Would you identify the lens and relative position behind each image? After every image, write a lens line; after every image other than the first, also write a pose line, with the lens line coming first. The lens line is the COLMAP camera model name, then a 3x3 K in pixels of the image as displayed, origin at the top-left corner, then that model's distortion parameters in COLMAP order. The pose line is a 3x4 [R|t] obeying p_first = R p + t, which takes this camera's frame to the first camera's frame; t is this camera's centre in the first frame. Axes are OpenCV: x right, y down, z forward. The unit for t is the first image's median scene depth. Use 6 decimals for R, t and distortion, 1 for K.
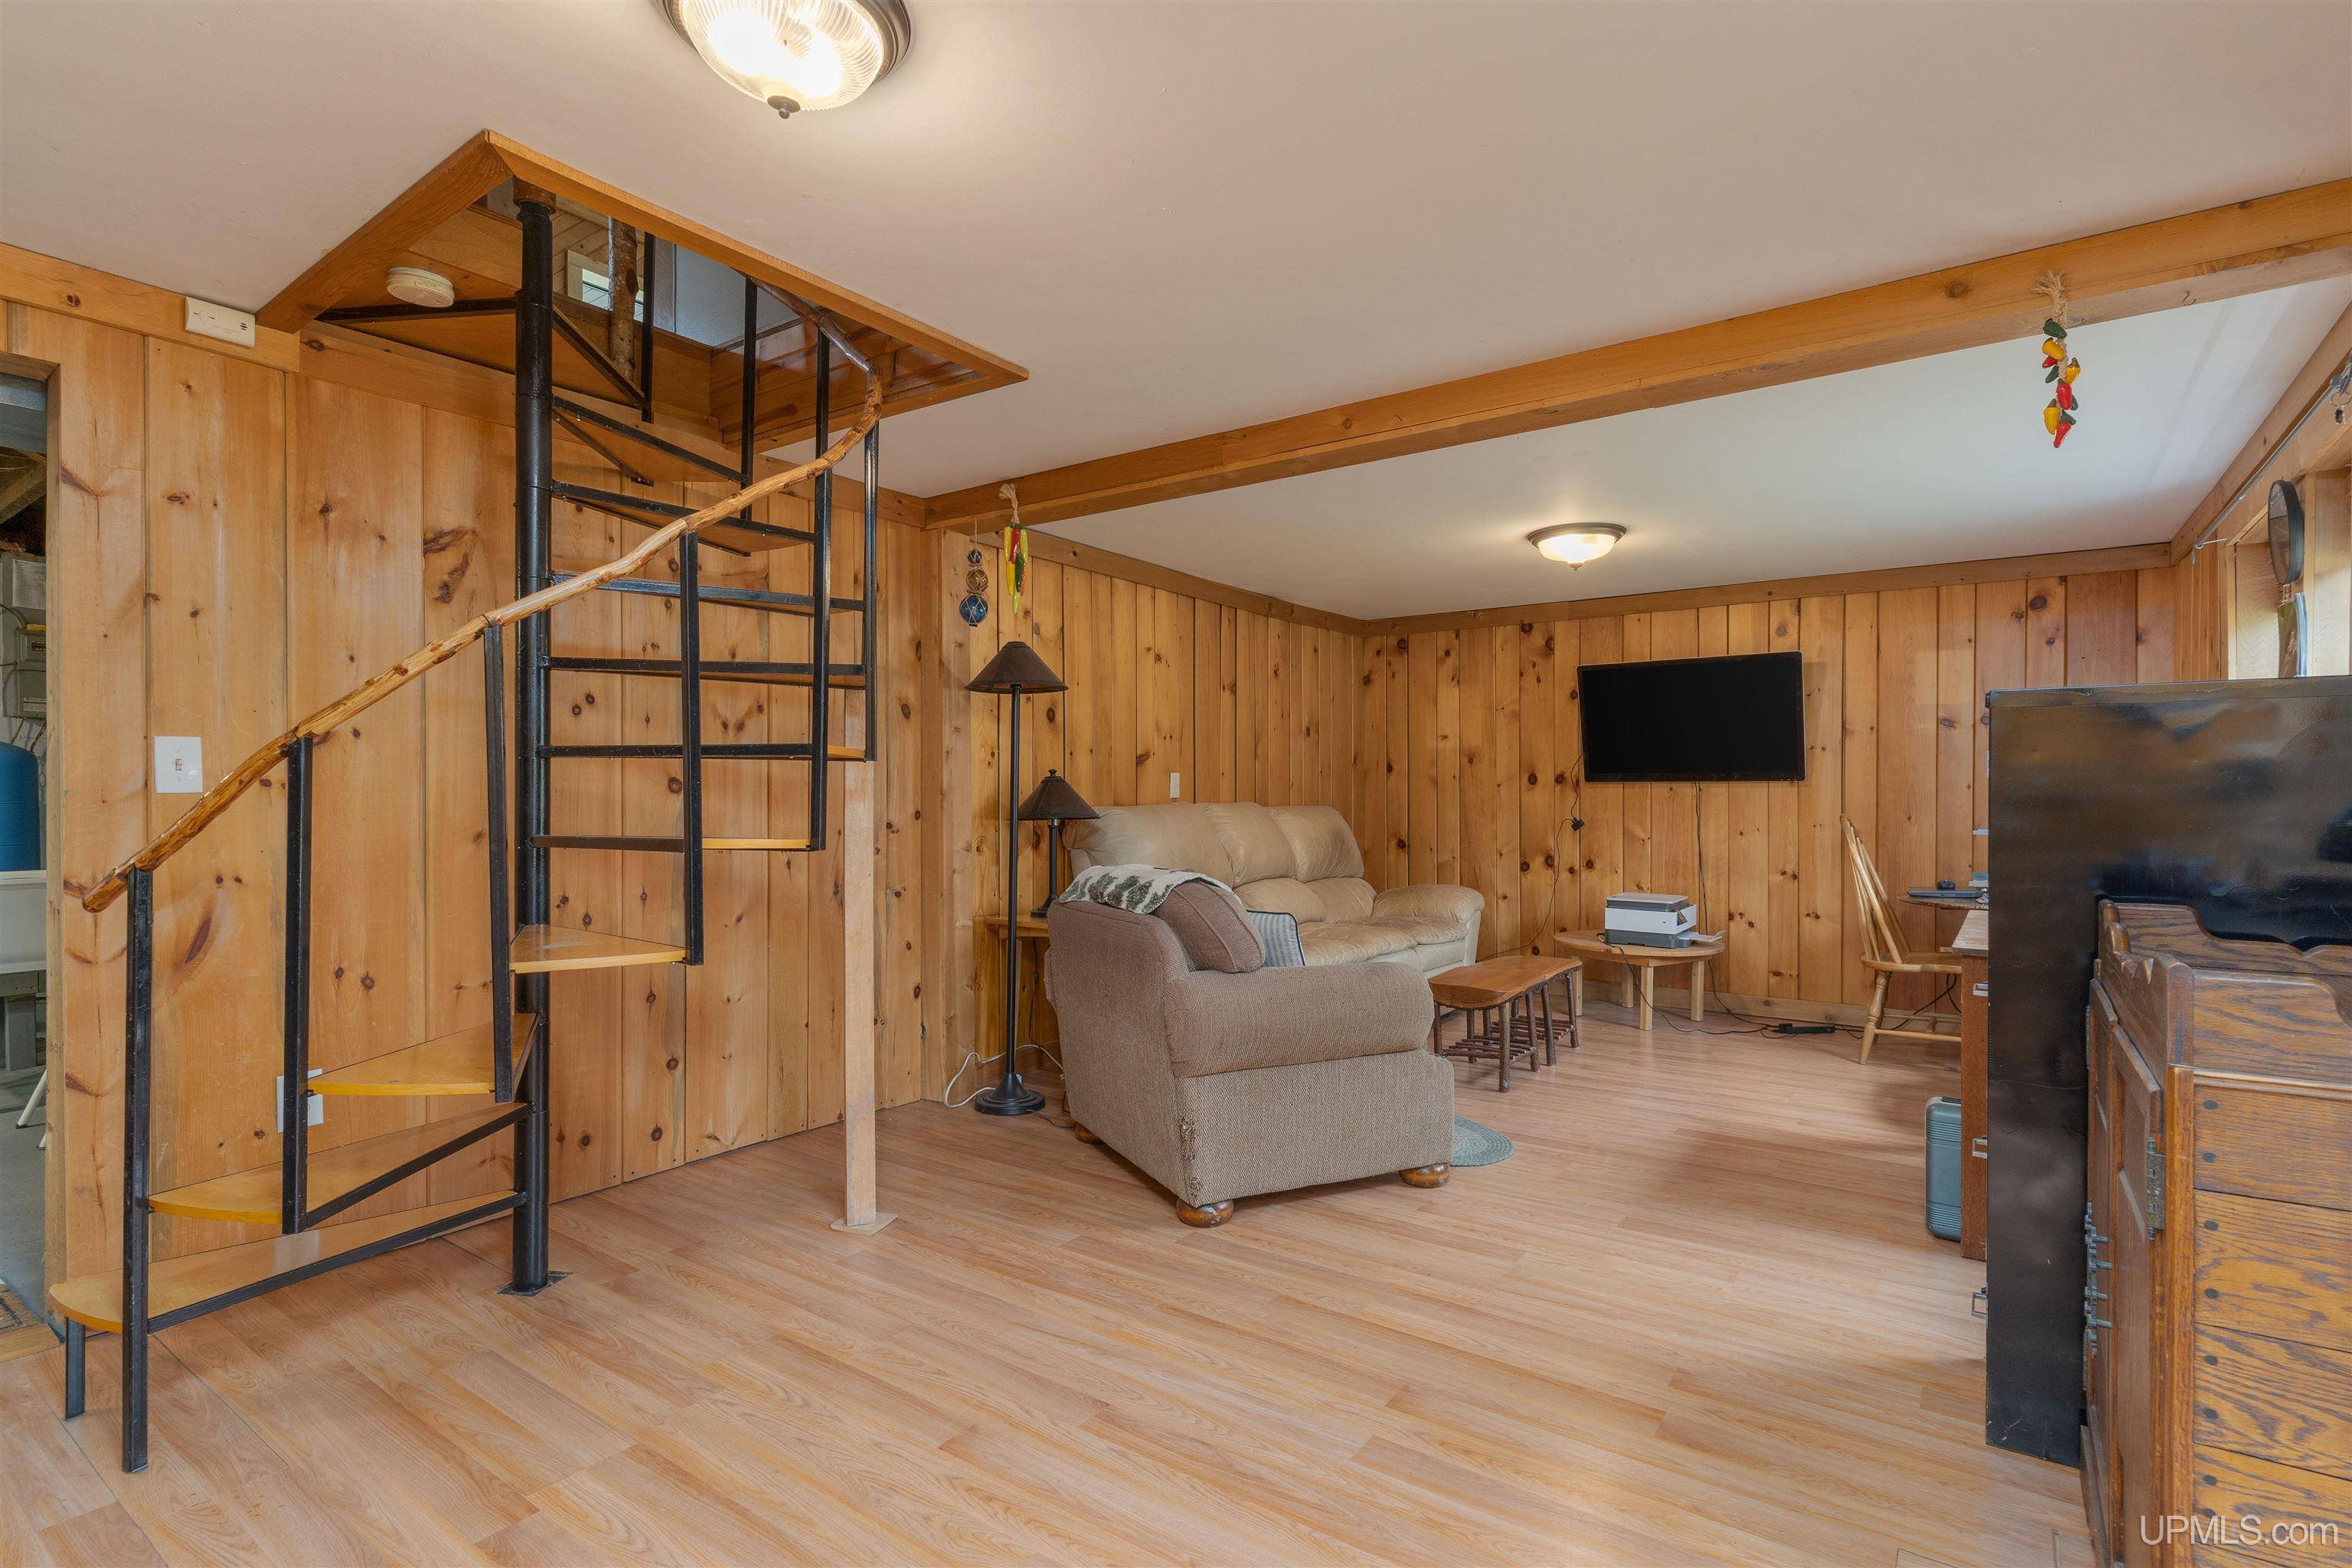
lens RADIAL K [[1131.9, 0, 1154.0], [0, 1131.9, 793.2], [0, 0, 1]] dist [0.004597, -0.001530]
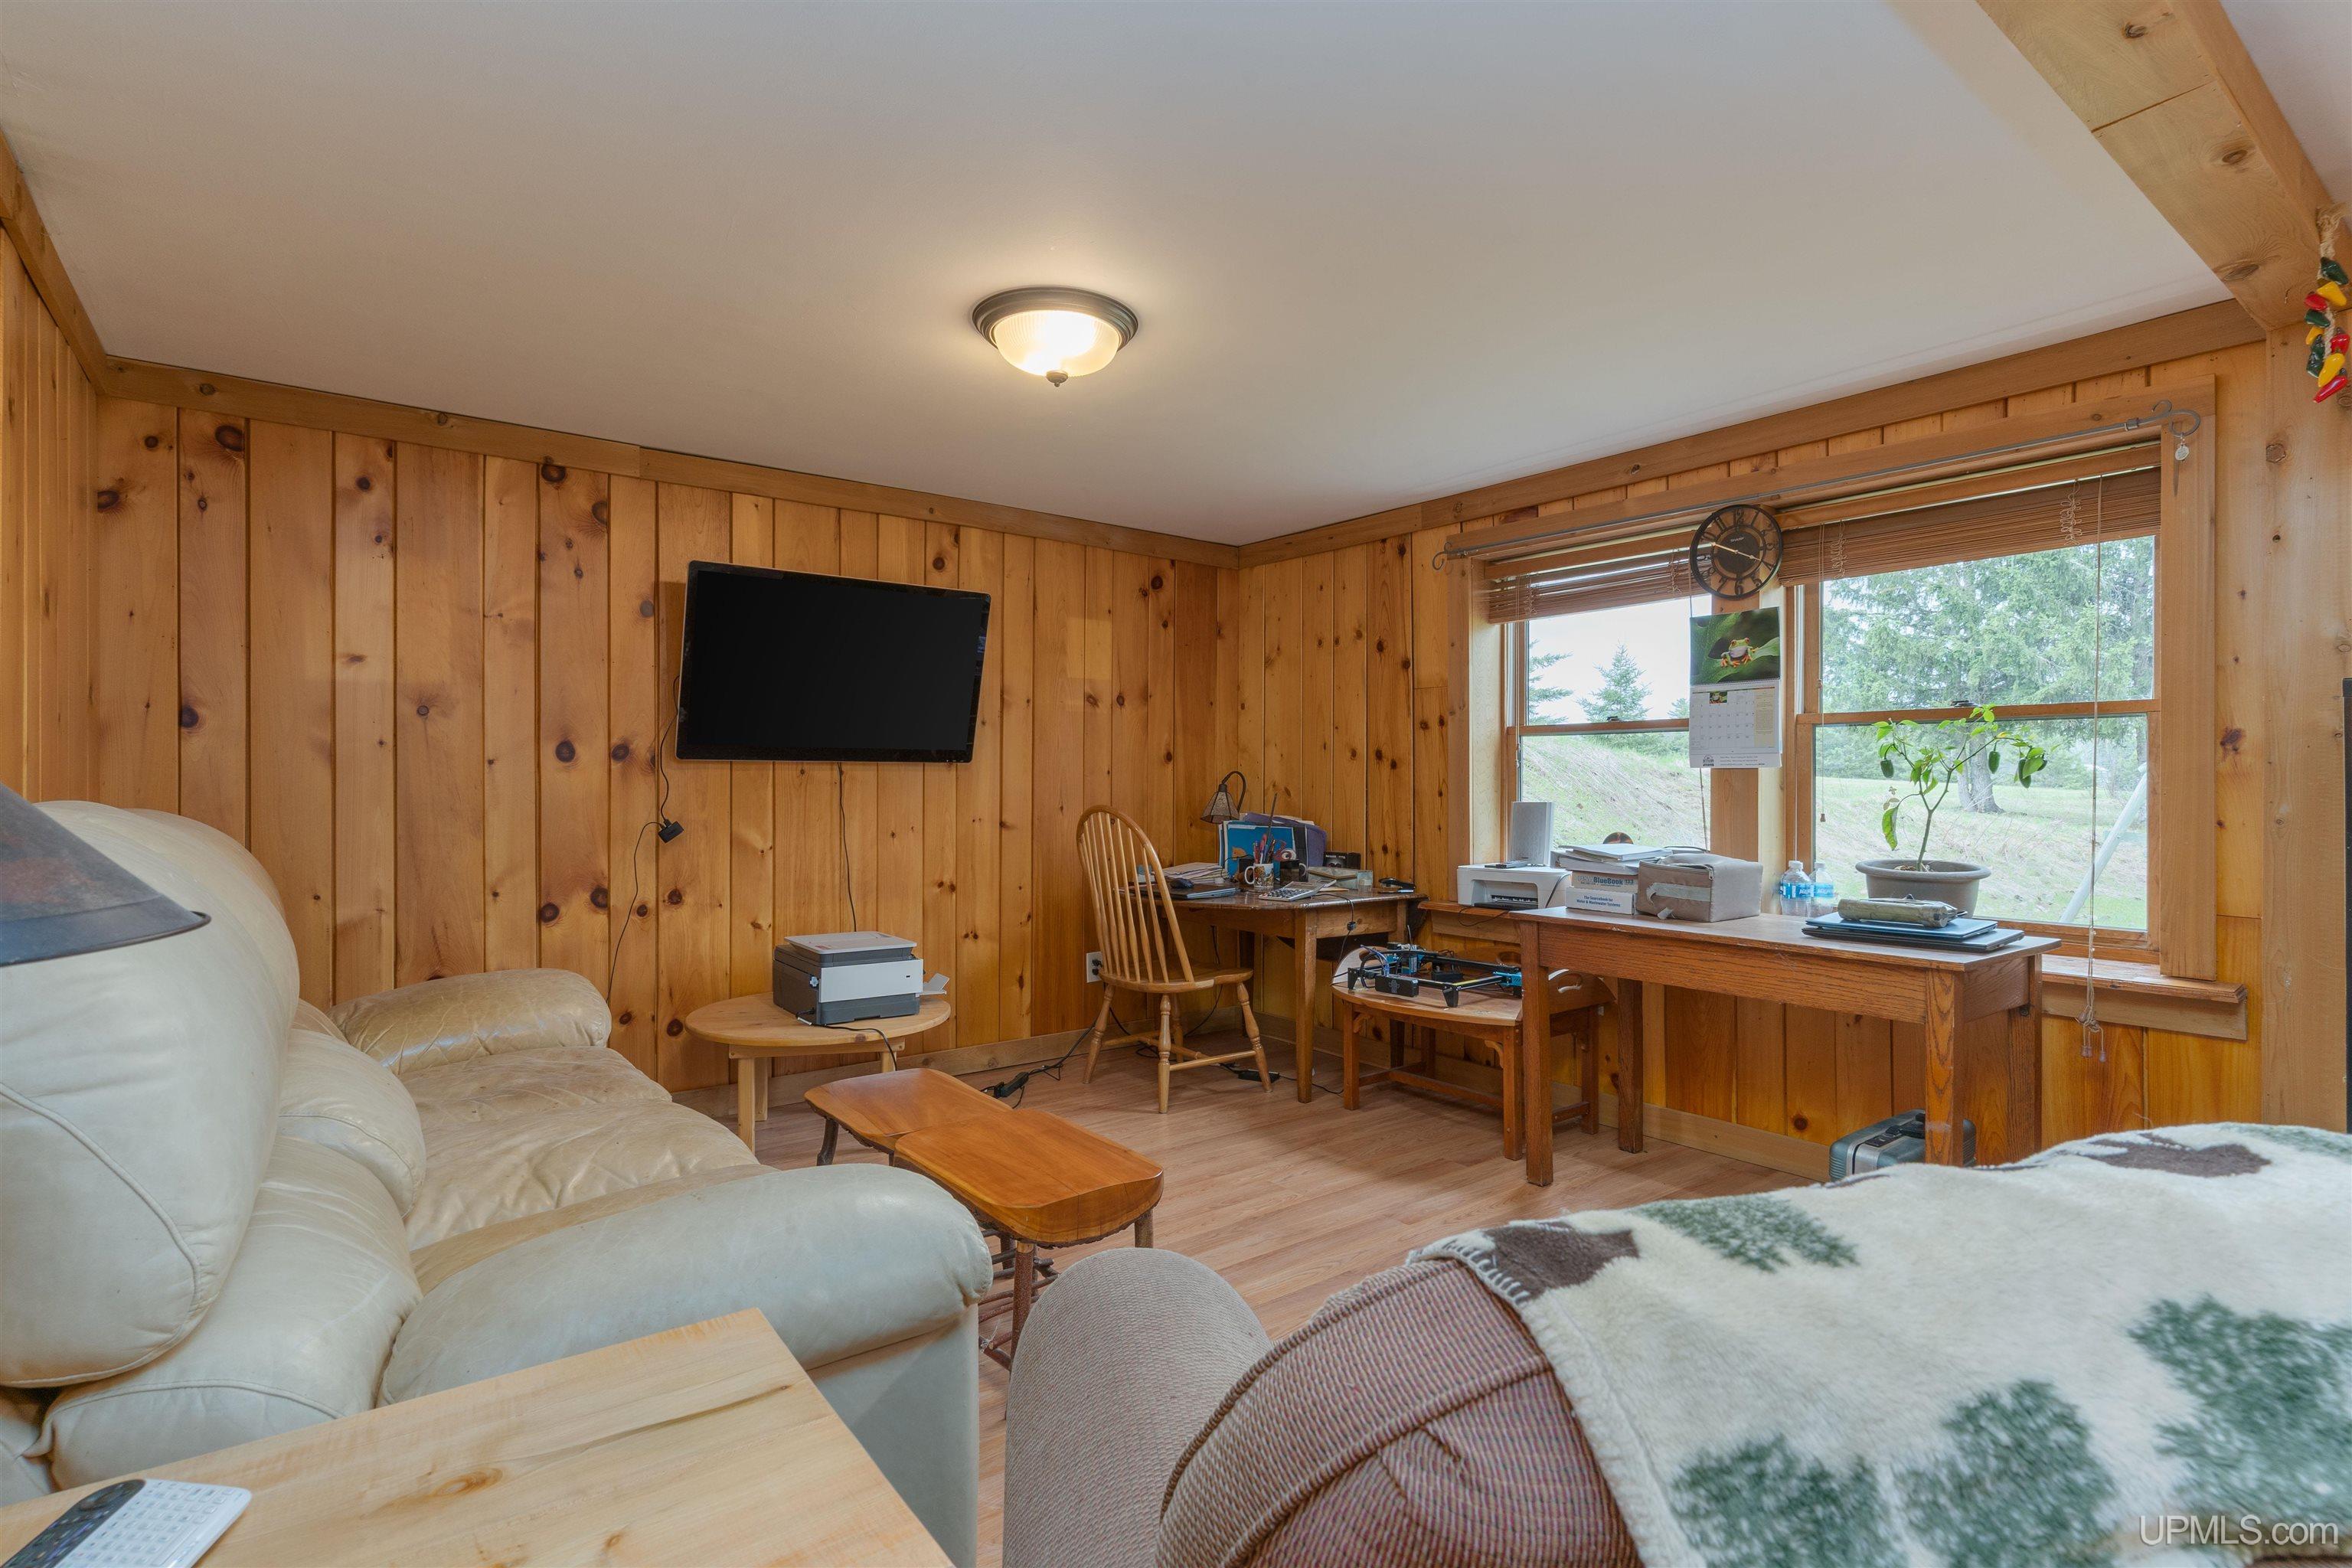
lens RADIAL K [[1131.9, 0, 1179.7], [0, 1131.9, 782.4], [0, 0, 1]] dist [0.004597, -0.001530]
pose [[0.287231, 0.007274, 0.957834, -0.110298], [0.001714, 0.999966, -0.008107, 0.008013], [-0.957860, 0.003970, 0.287209, 0.584700]]
